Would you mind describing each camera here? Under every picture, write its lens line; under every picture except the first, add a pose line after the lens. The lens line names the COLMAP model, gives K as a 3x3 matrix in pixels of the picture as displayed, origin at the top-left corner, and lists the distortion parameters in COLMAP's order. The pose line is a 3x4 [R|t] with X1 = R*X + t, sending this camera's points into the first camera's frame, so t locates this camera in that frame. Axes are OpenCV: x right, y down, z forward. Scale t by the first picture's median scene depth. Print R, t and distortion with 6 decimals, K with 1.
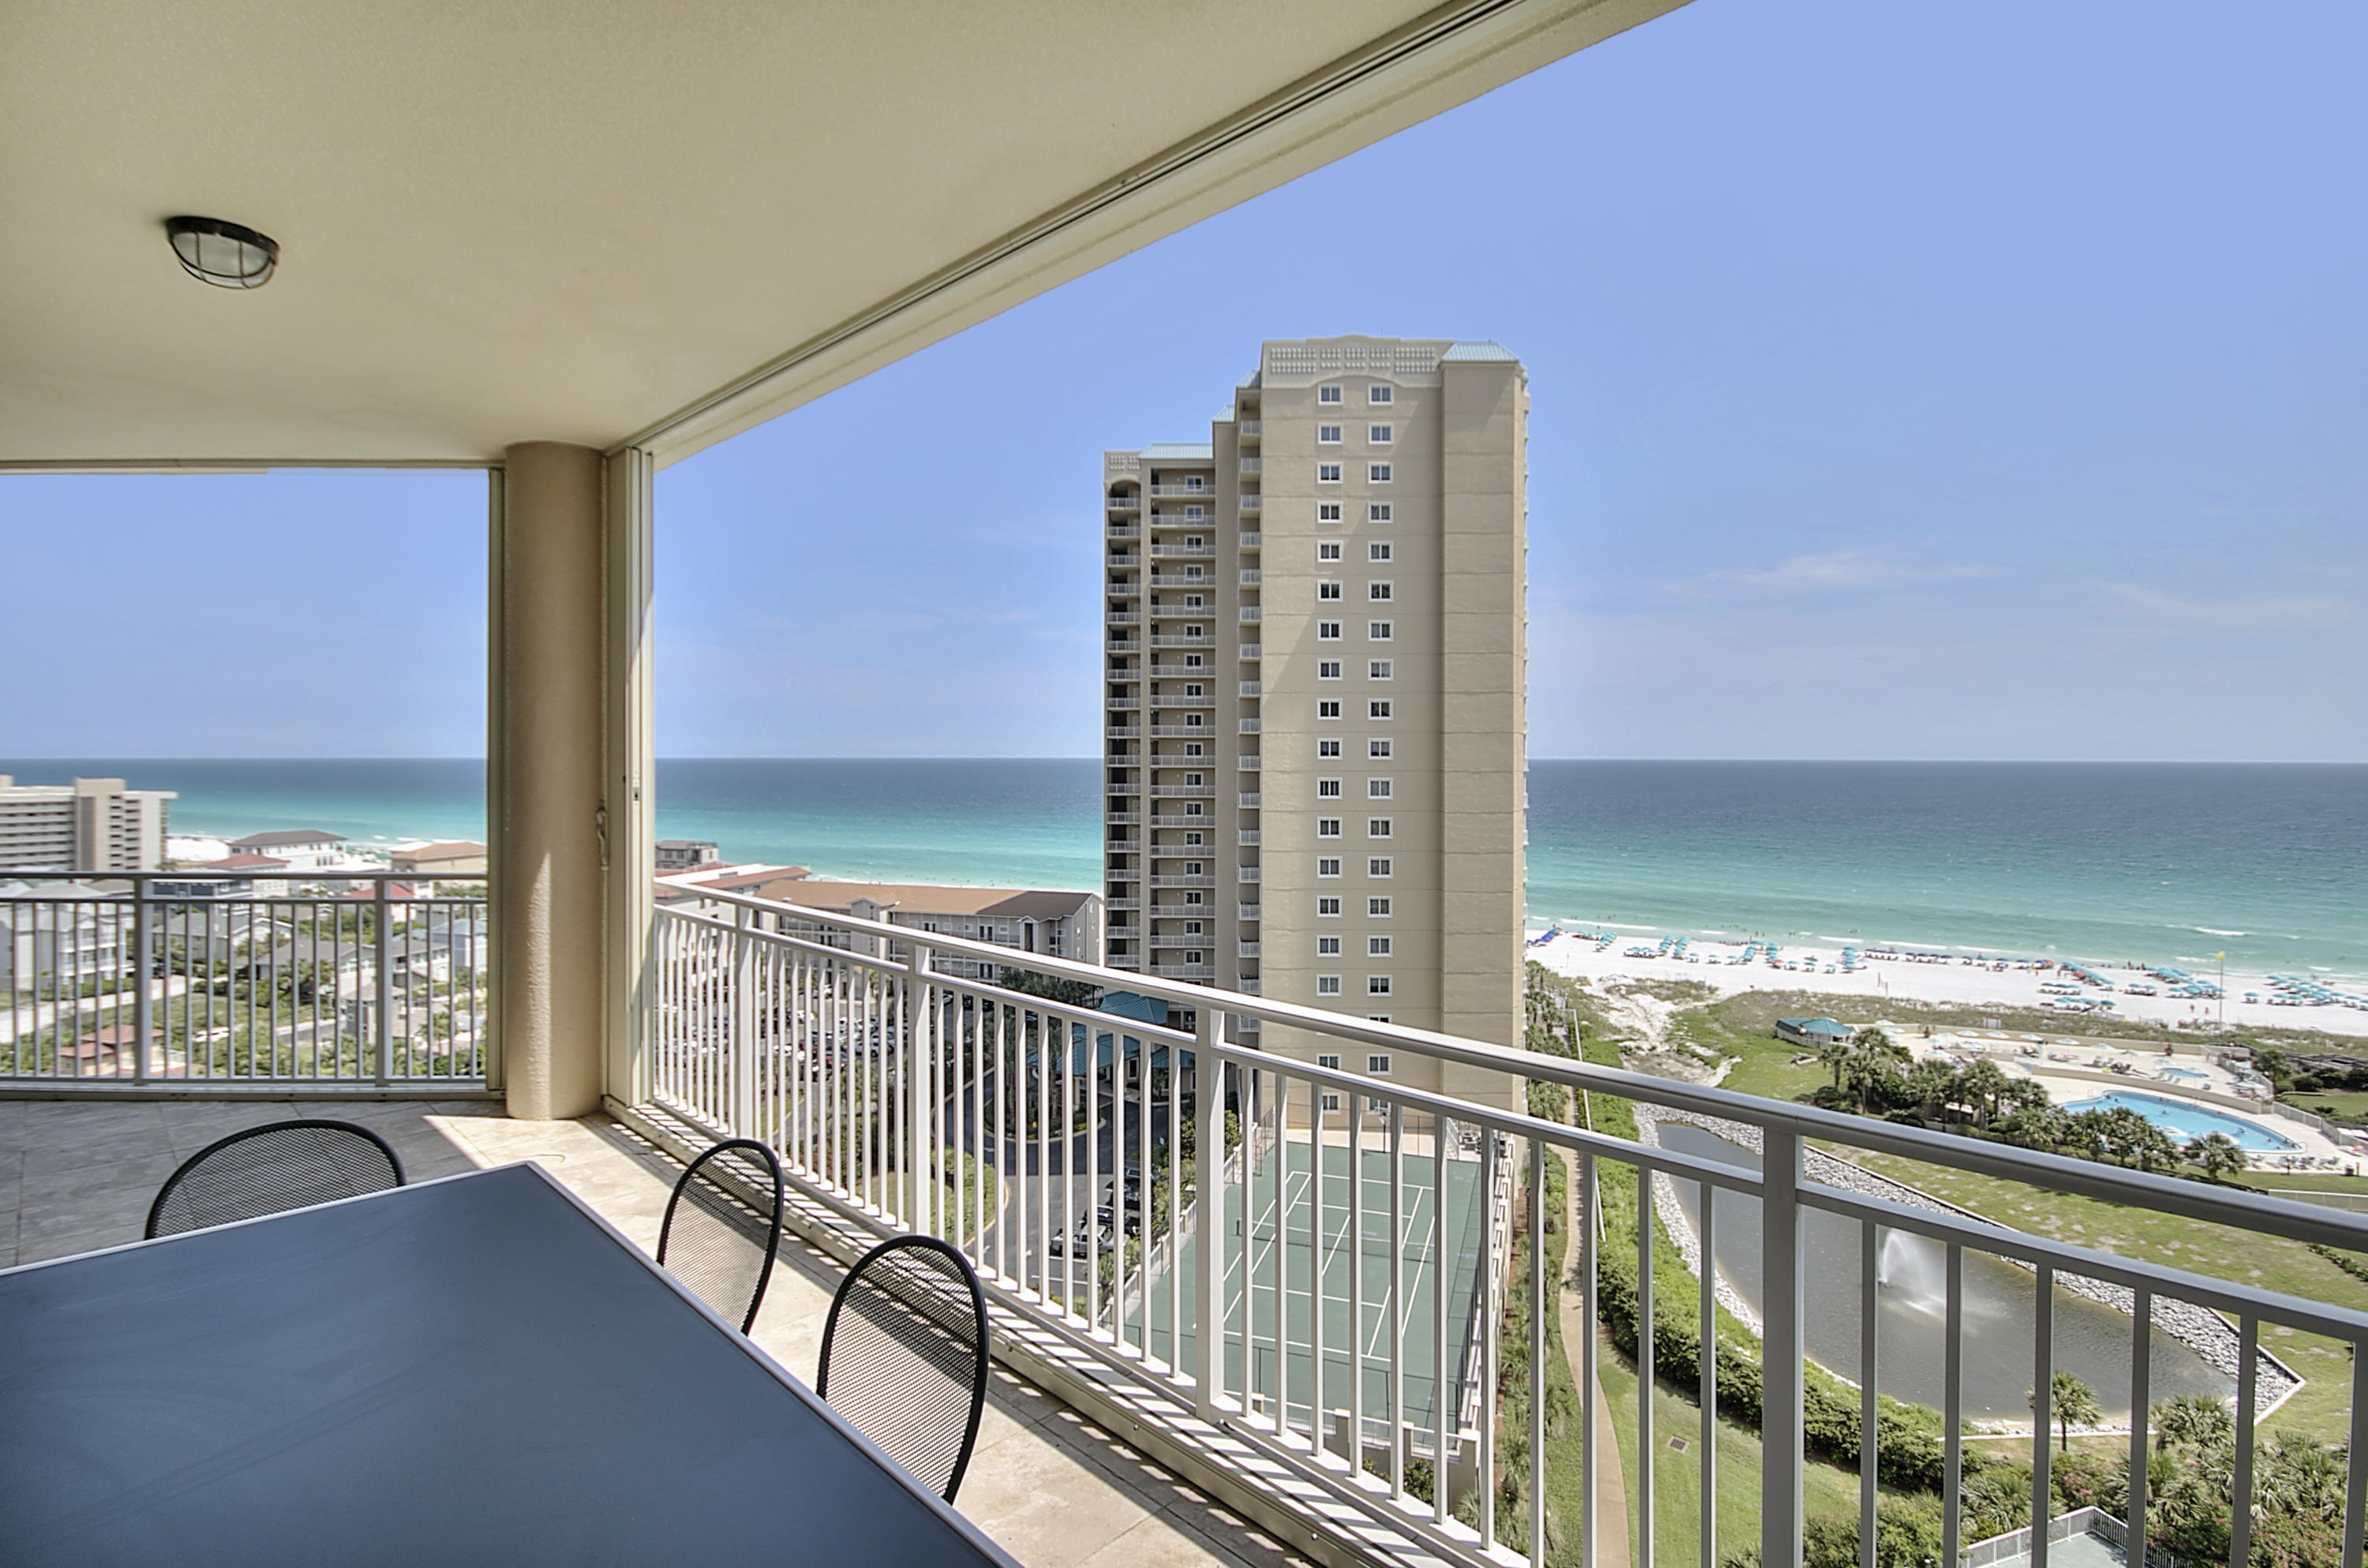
lens RADIAL K [[1112.7, 0, 1205.1], [0, 1112.7, 752.2], [0, 0, 1]] dist [0.018774, -0.007935]
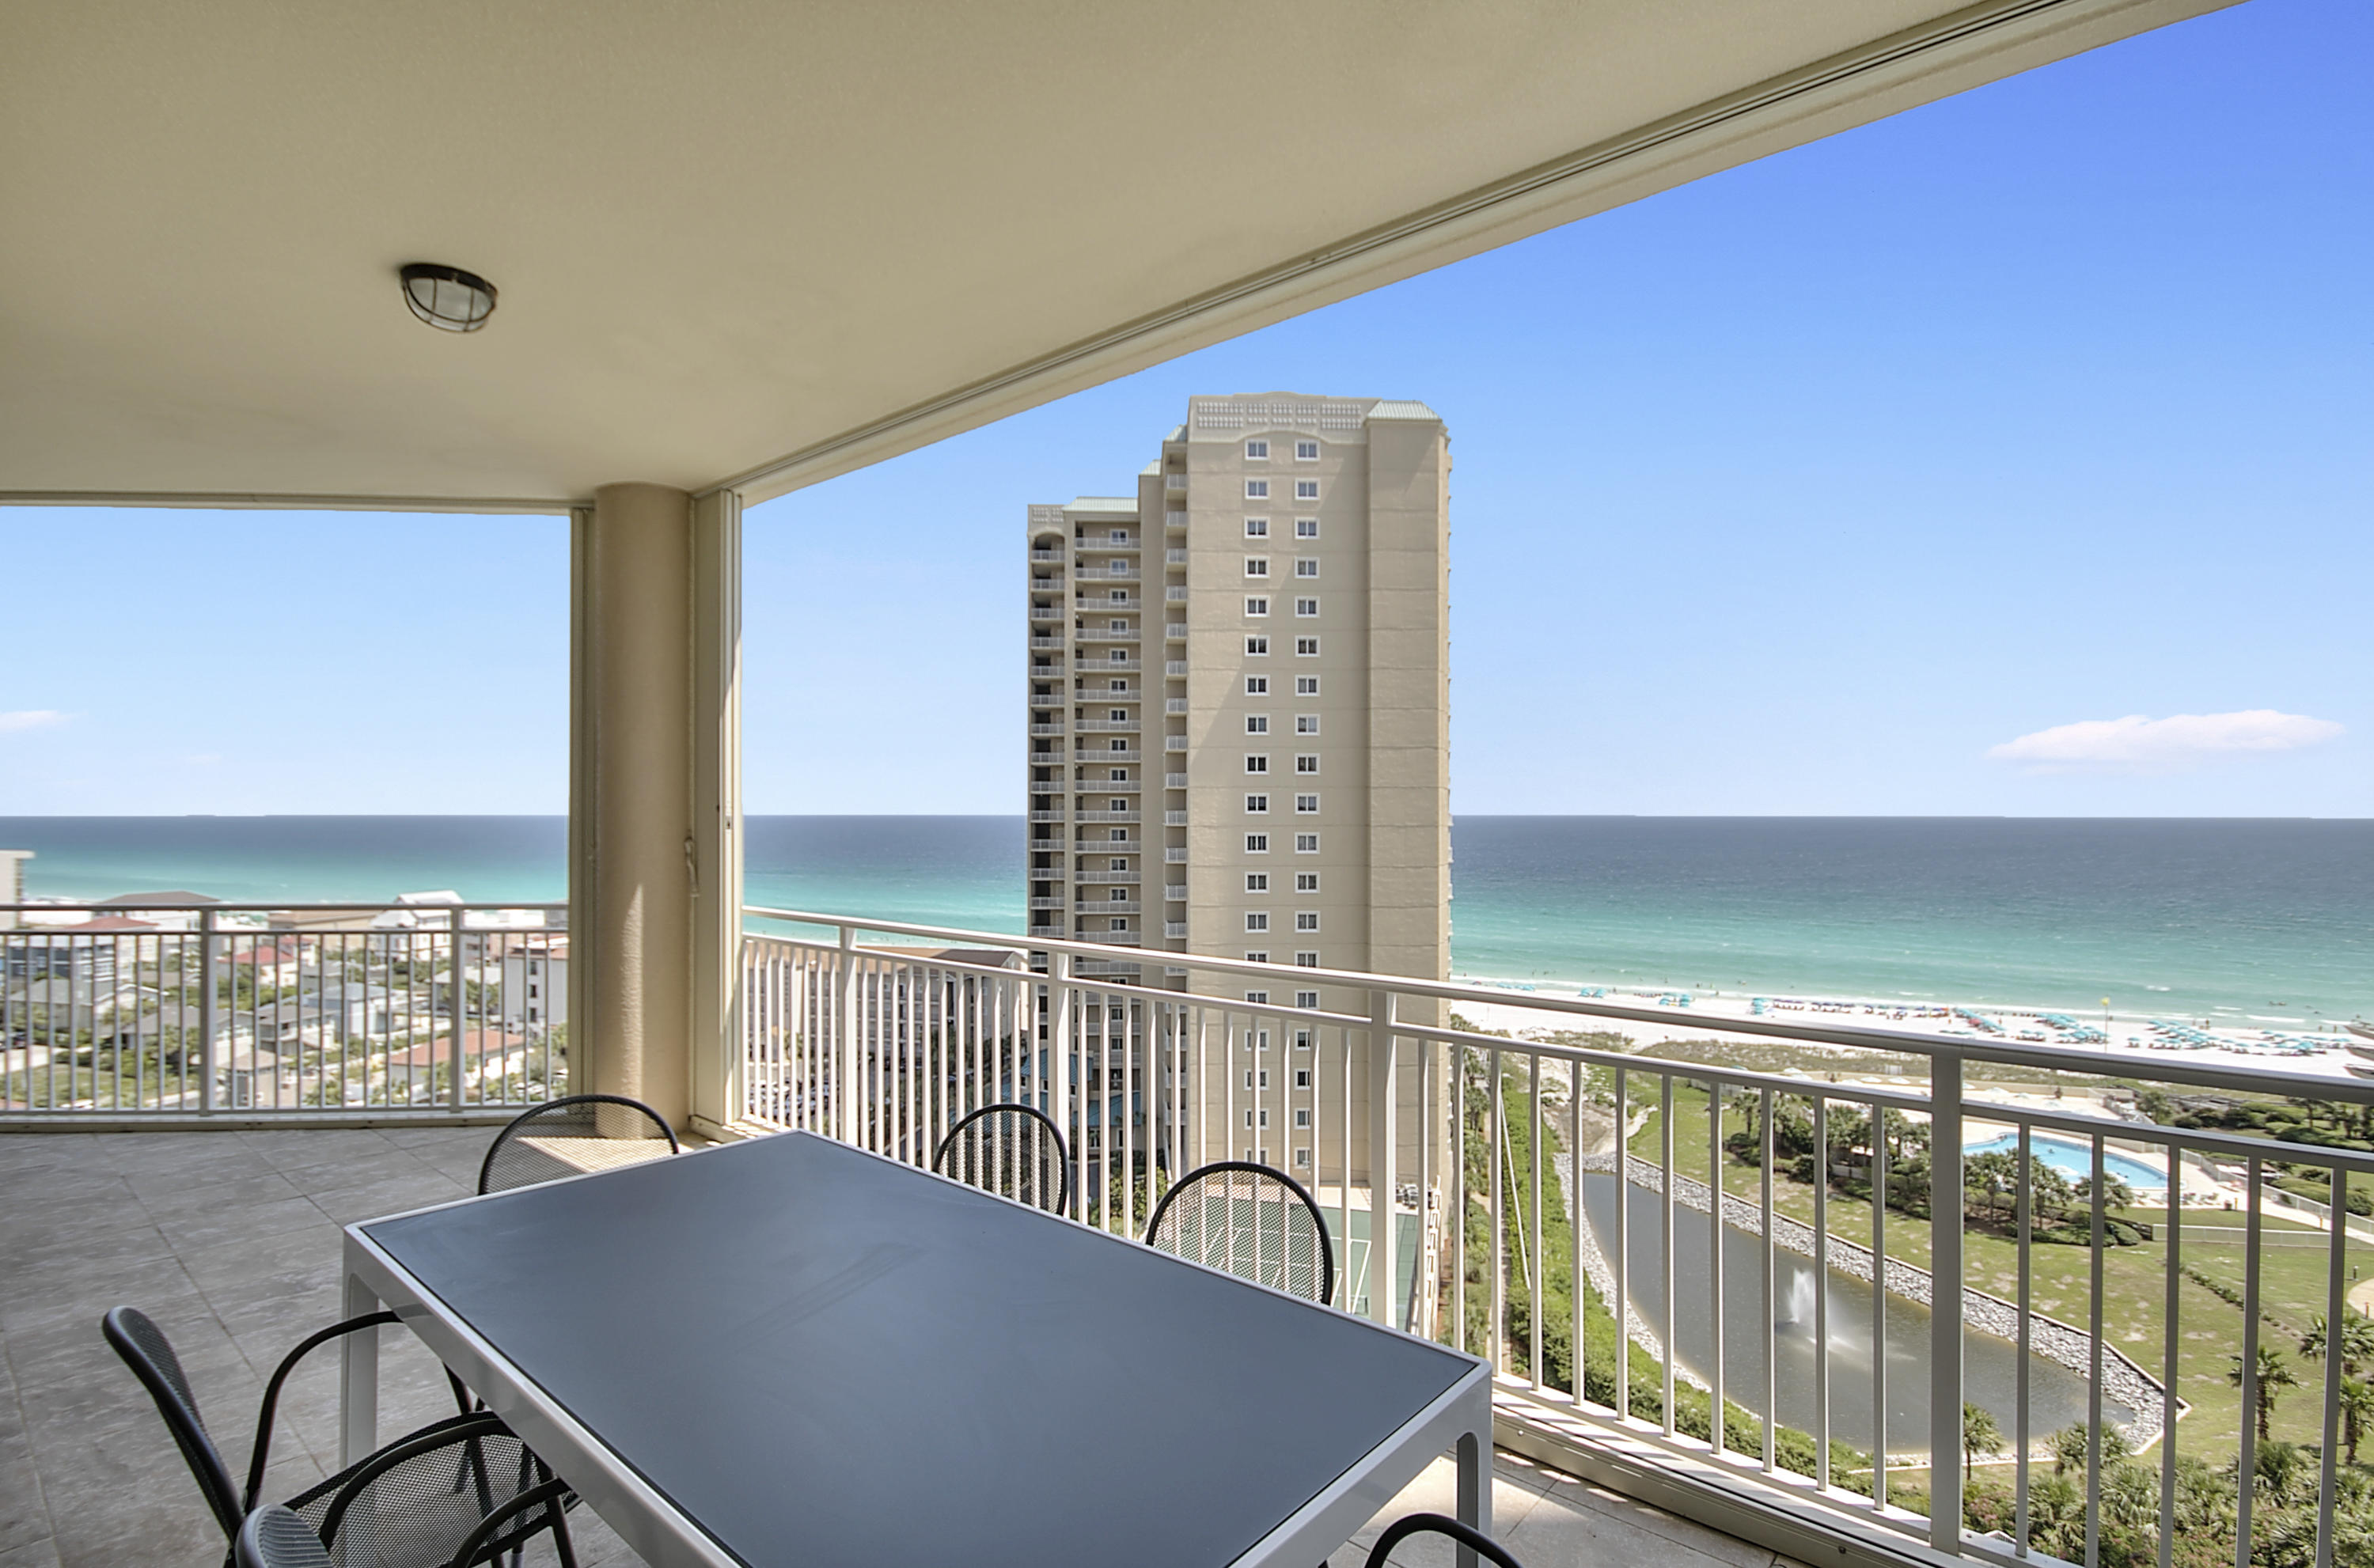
lens RADIAL K [[1115.5, 0, 1182.2], [0, 1115.5, 803.0], [0, 0, 1]] dist [0.018774, -0.007935]
pose [[0.998807, -0.000859, 0.048826, -0.004389], [0.001068, 0.999990, -0.004241, 0.000755], [-0.048822, 0.004289, 0.998798, -0.001869]]
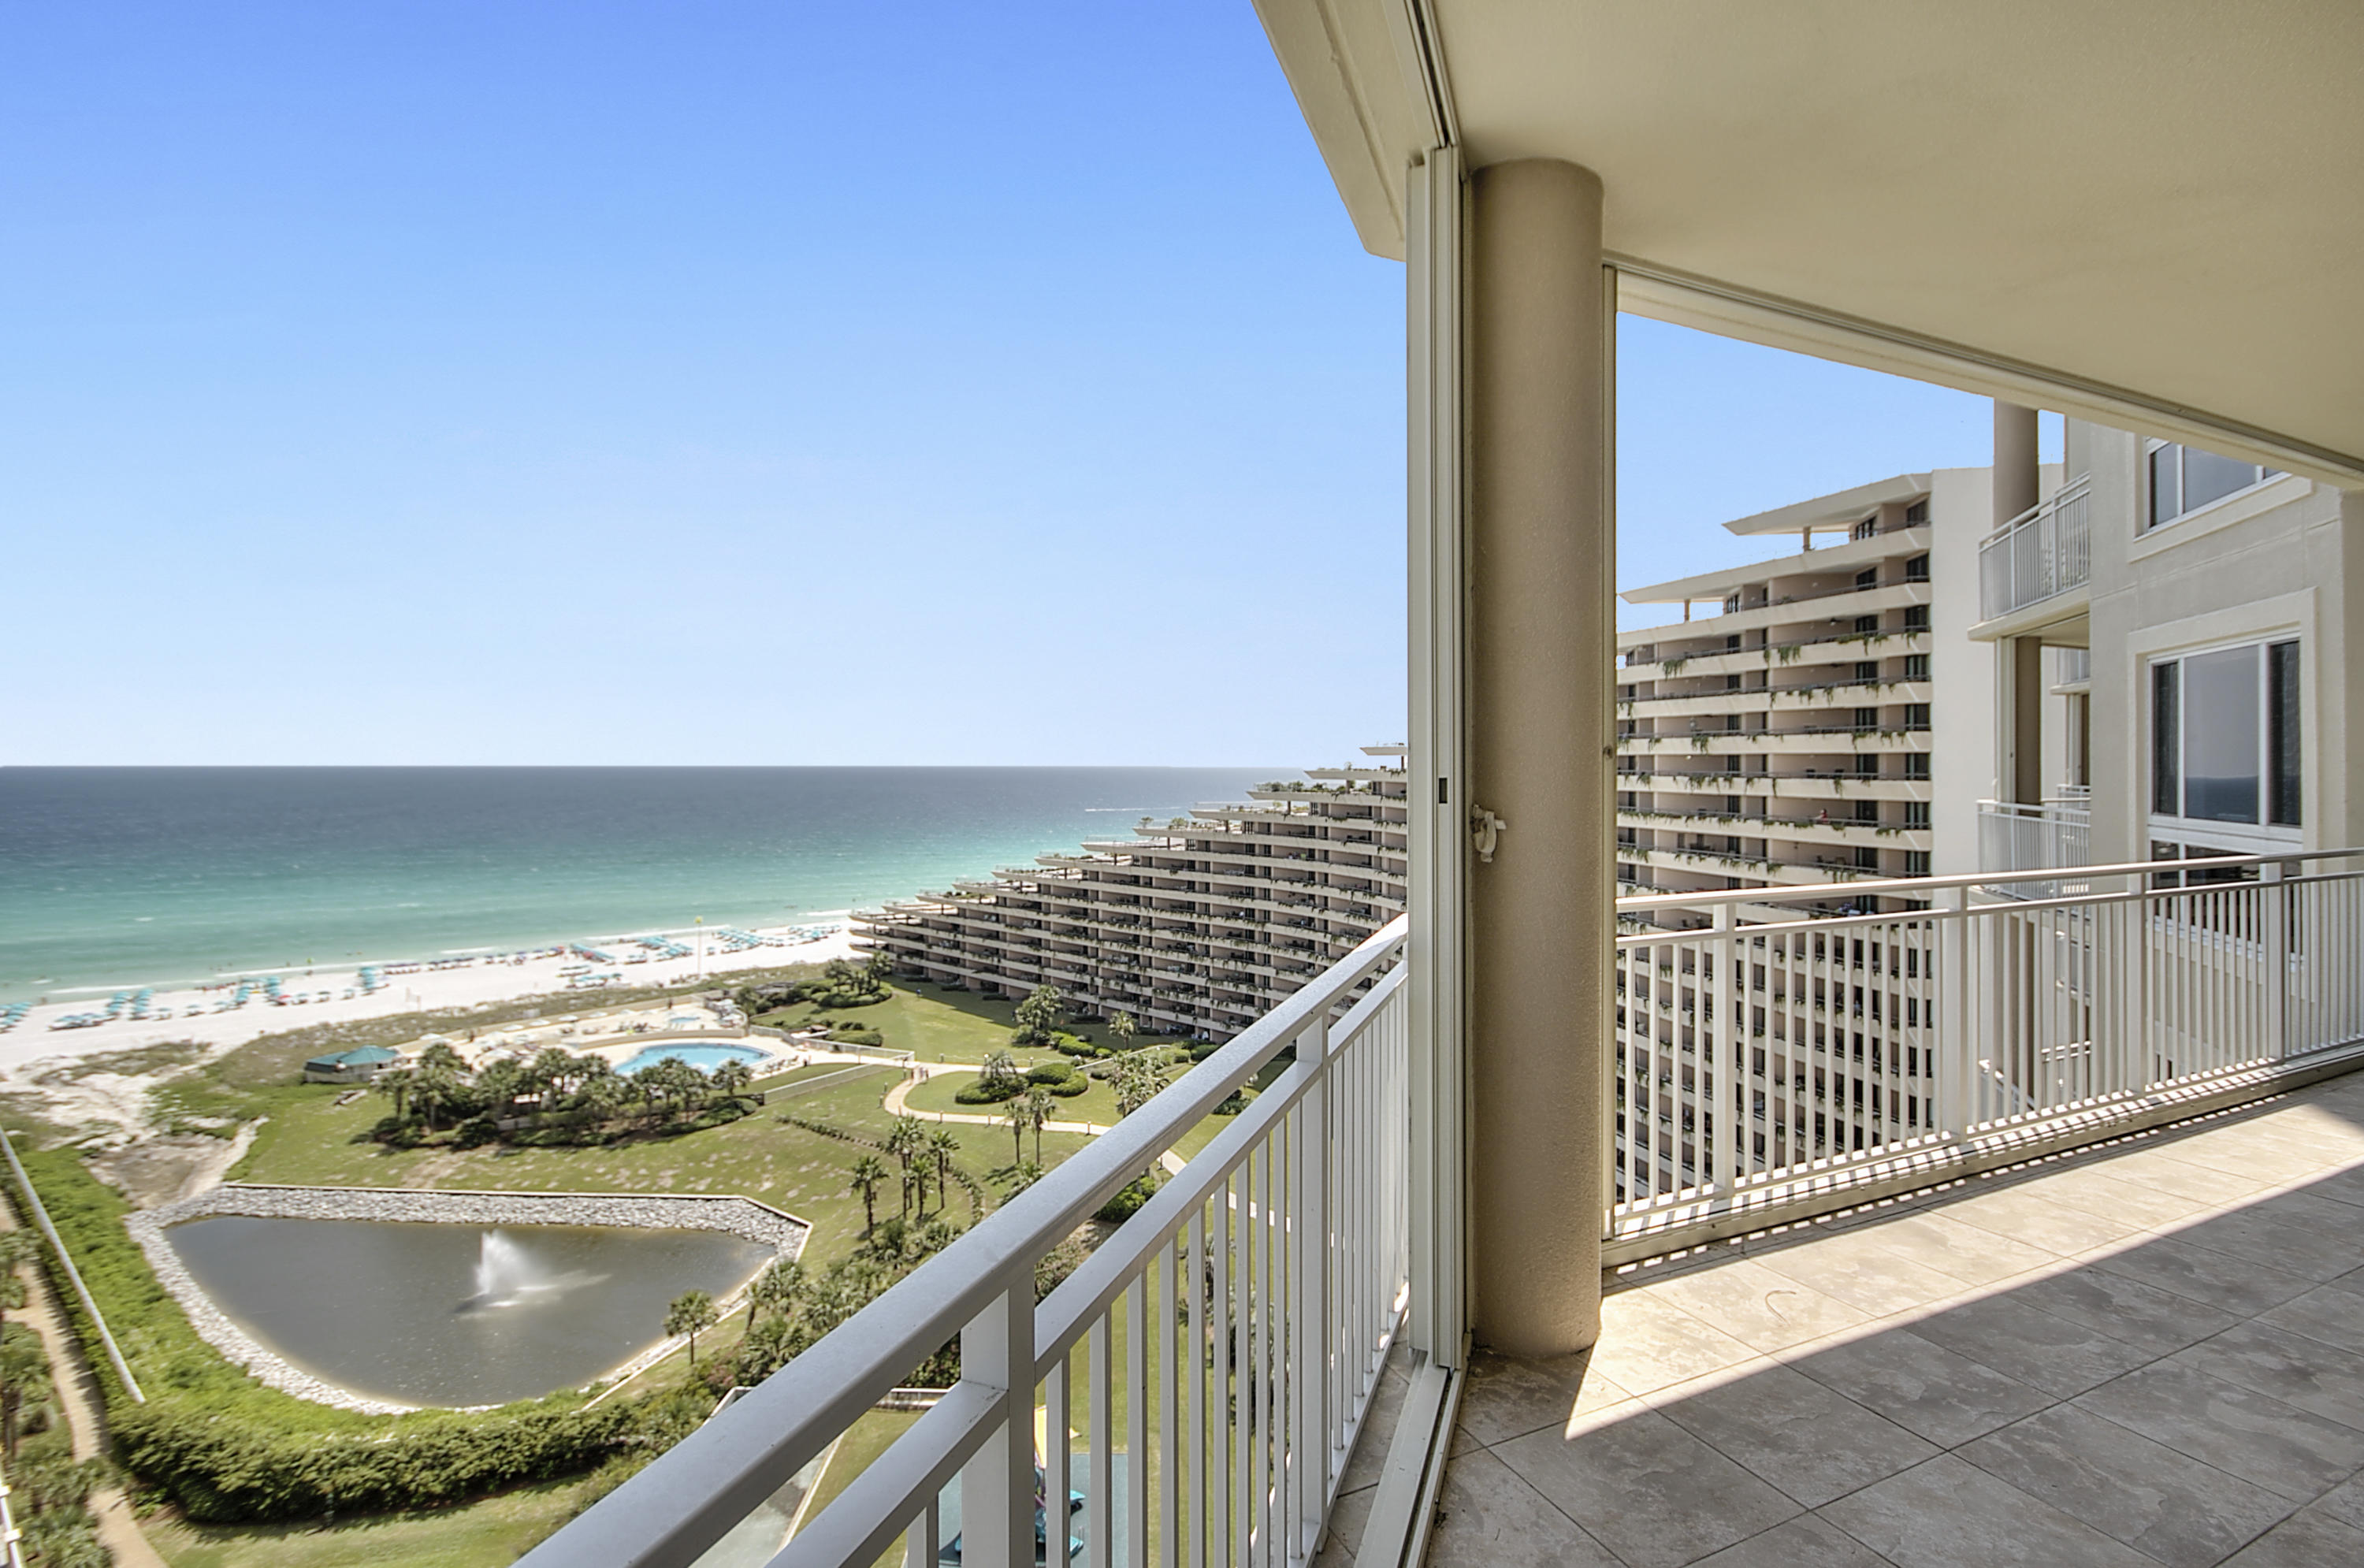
lens RADIAL K [[1110.9, 0, 1154.2], [0, 1110.9, 716.8], [0, 0, 1]] dist [0.018774, -0.007935]
pose [[0.382459, 0.038809, 0.923157, -0.080556], [-0.003427, 0.999170, -0.040585, 0.002327], [-0.923966, 0.012359, 0.382274, 0.060784]]
